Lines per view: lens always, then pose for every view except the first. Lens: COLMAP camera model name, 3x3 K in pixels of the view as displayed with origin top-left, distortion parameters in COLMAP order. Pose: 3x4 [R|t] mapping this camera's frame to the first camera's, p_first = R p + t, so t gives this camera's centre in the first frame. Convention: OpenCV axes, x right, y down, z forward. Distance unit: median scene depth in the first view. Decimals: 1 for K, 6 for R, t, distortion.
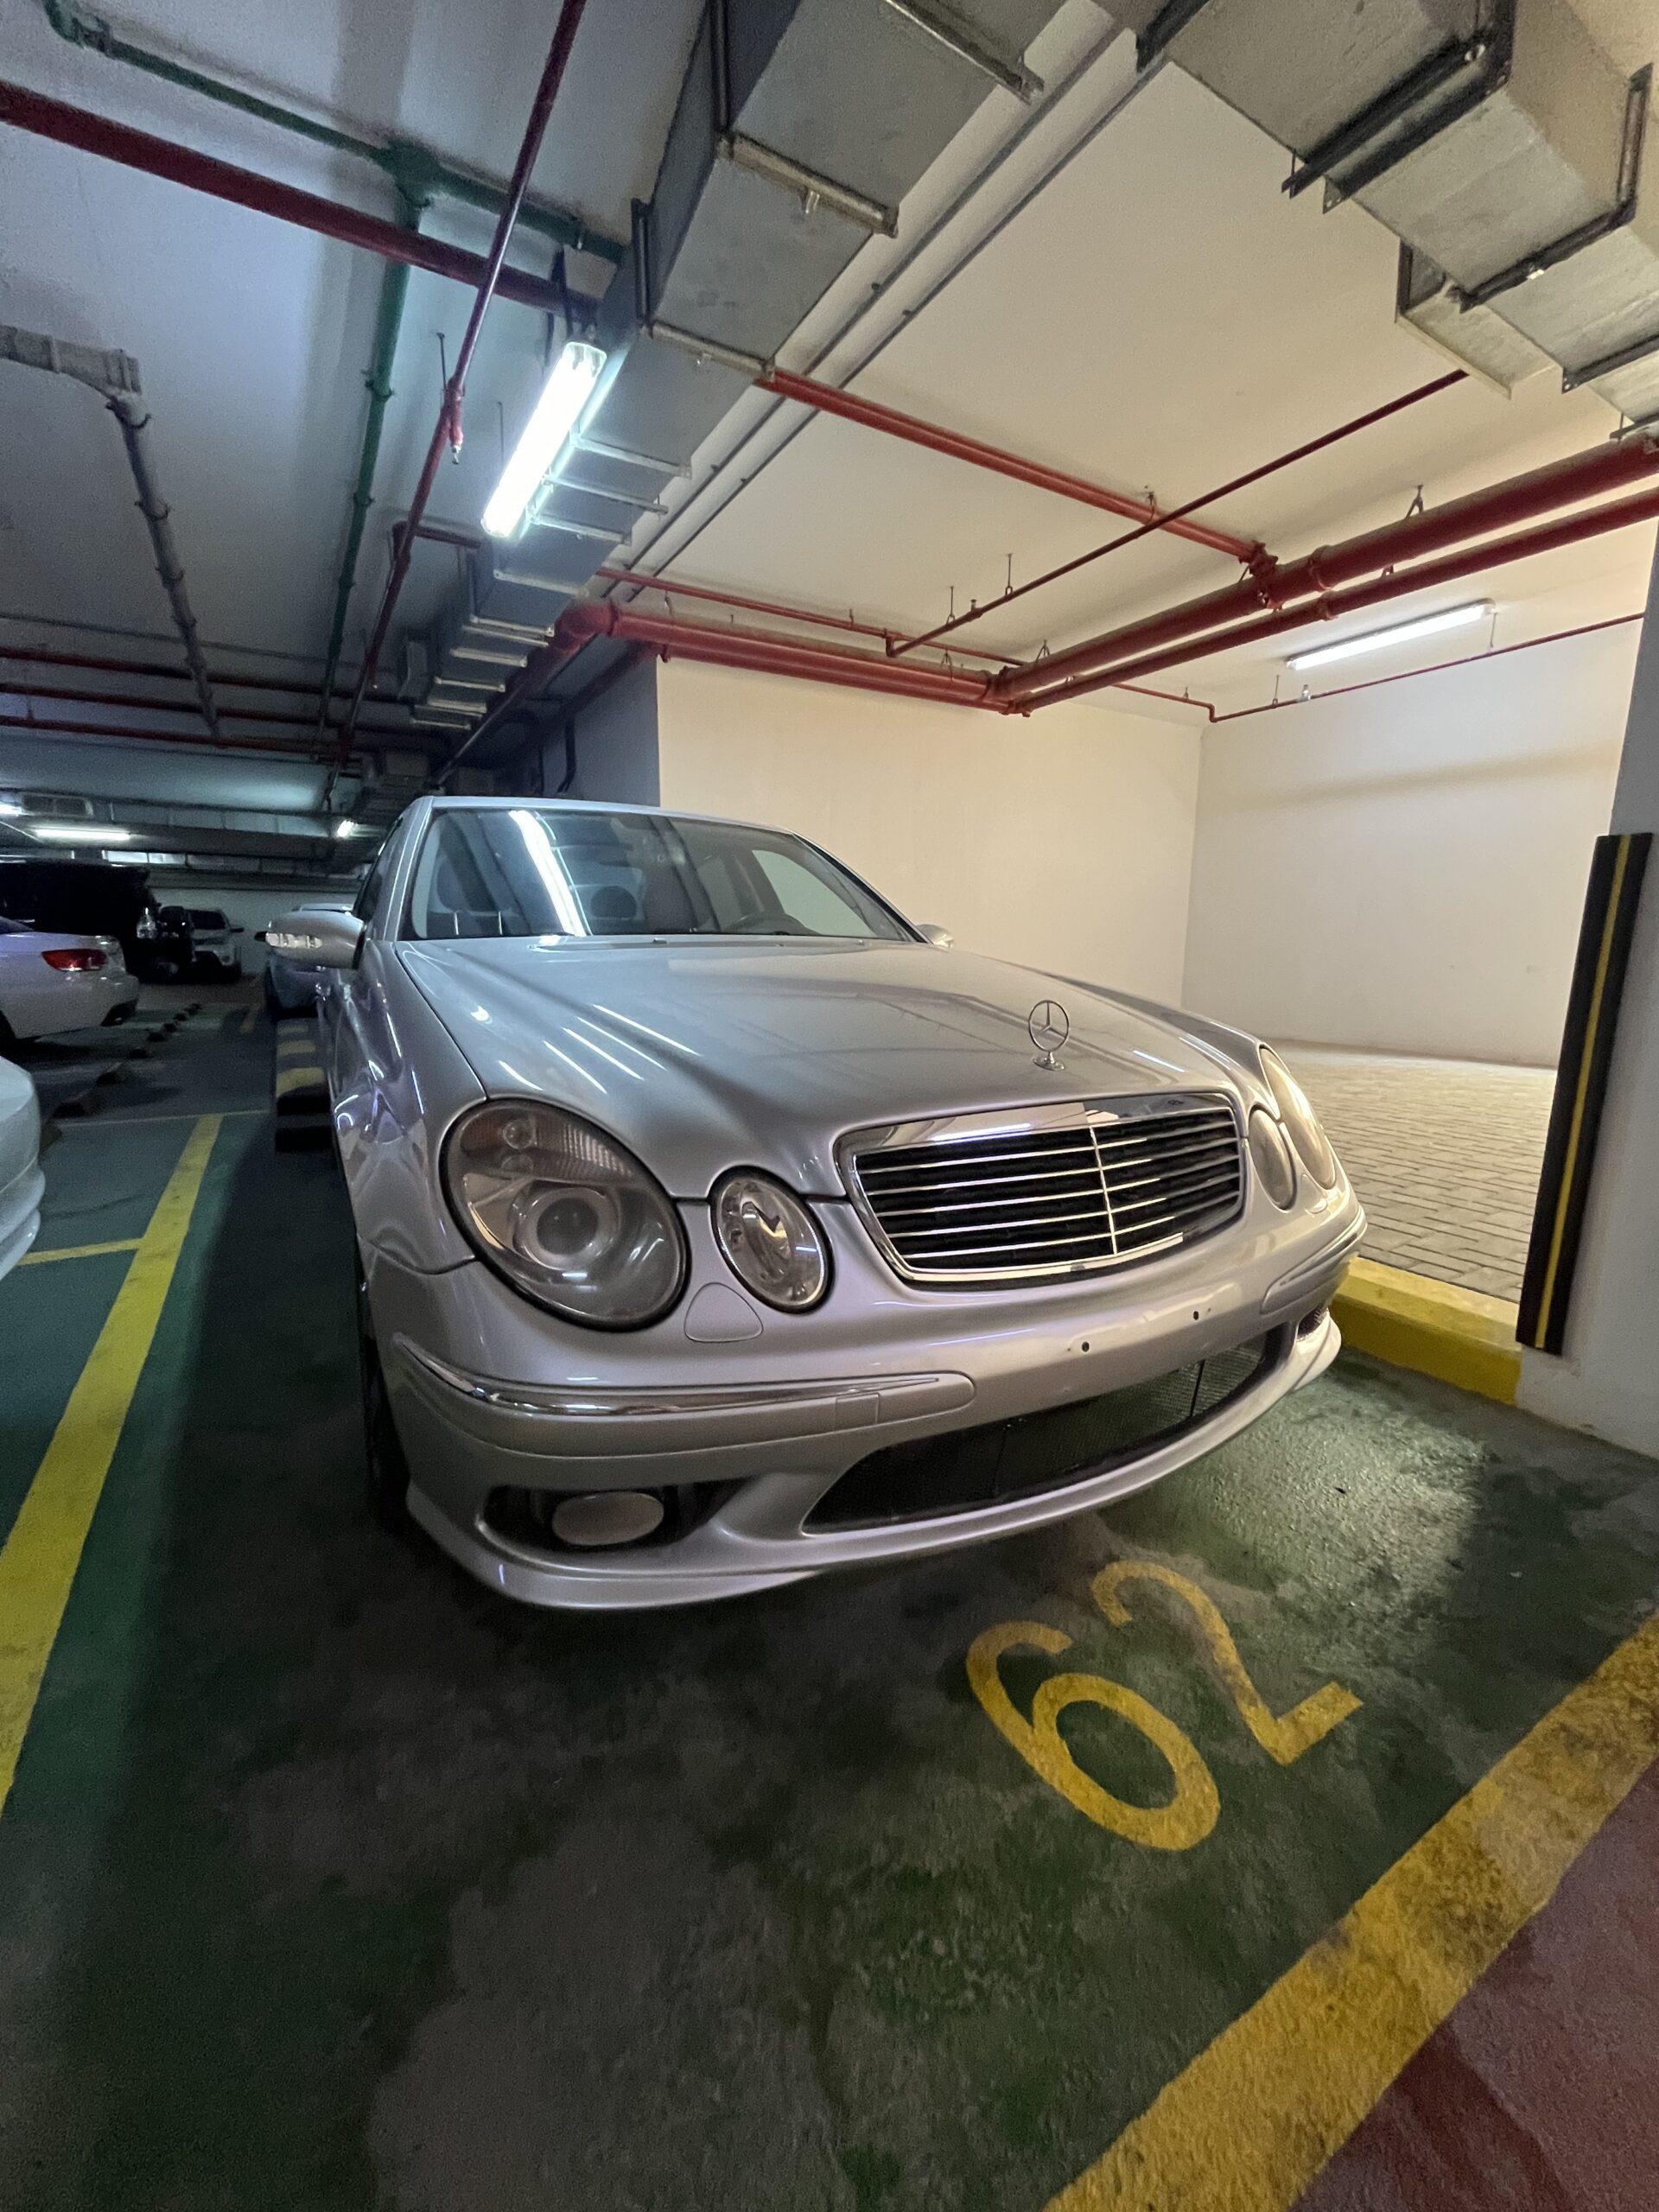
lens RADIAL K [[901.9, 0, 833.5], [0, 901.9, 1110.9], [0, 0, 1]] dist [-0.003595, 0.000087]
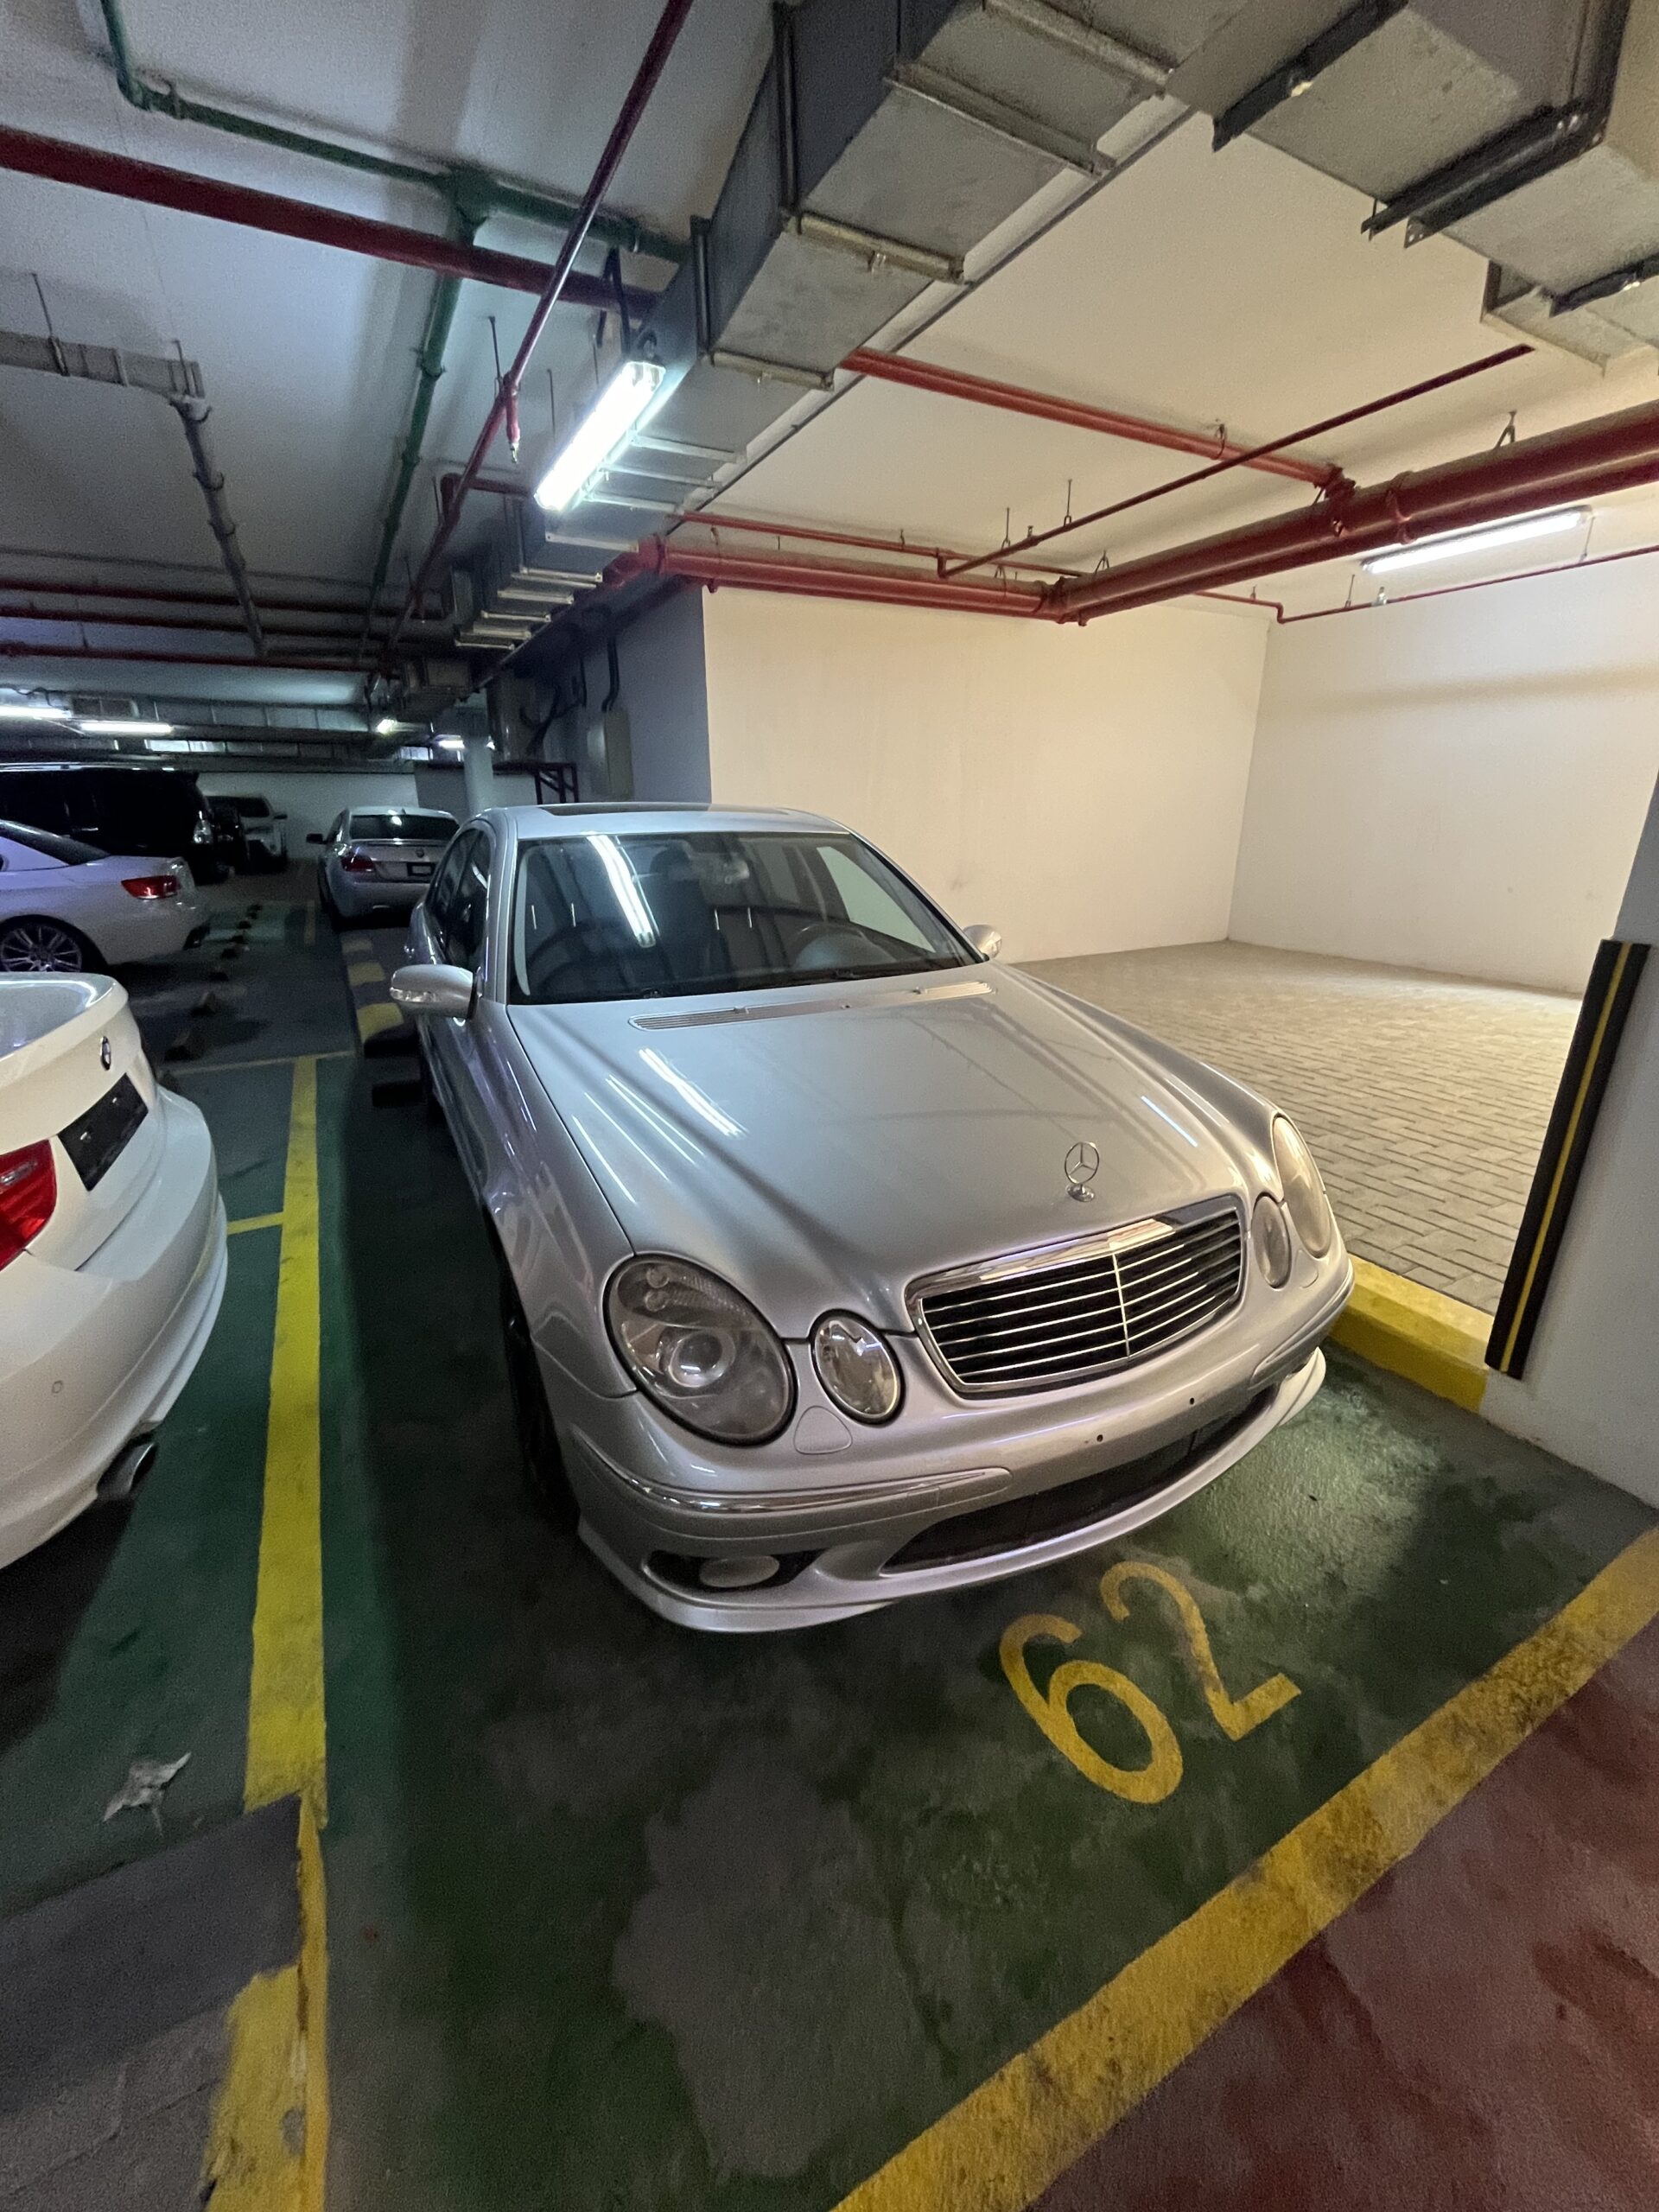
lens RADIAL K [[901.9, 0, 833.0], [0, 901.9, 1108.8], [0, 0, 1]] dist [-0.003595, 0.000087]
pose [[0.999050, 0.004307, -0.043361, -0.026833], [0.002066, 0.989301, 0.145876, -0.229258], [0.043525, -0.145827, 0.988352, -0.126102]]
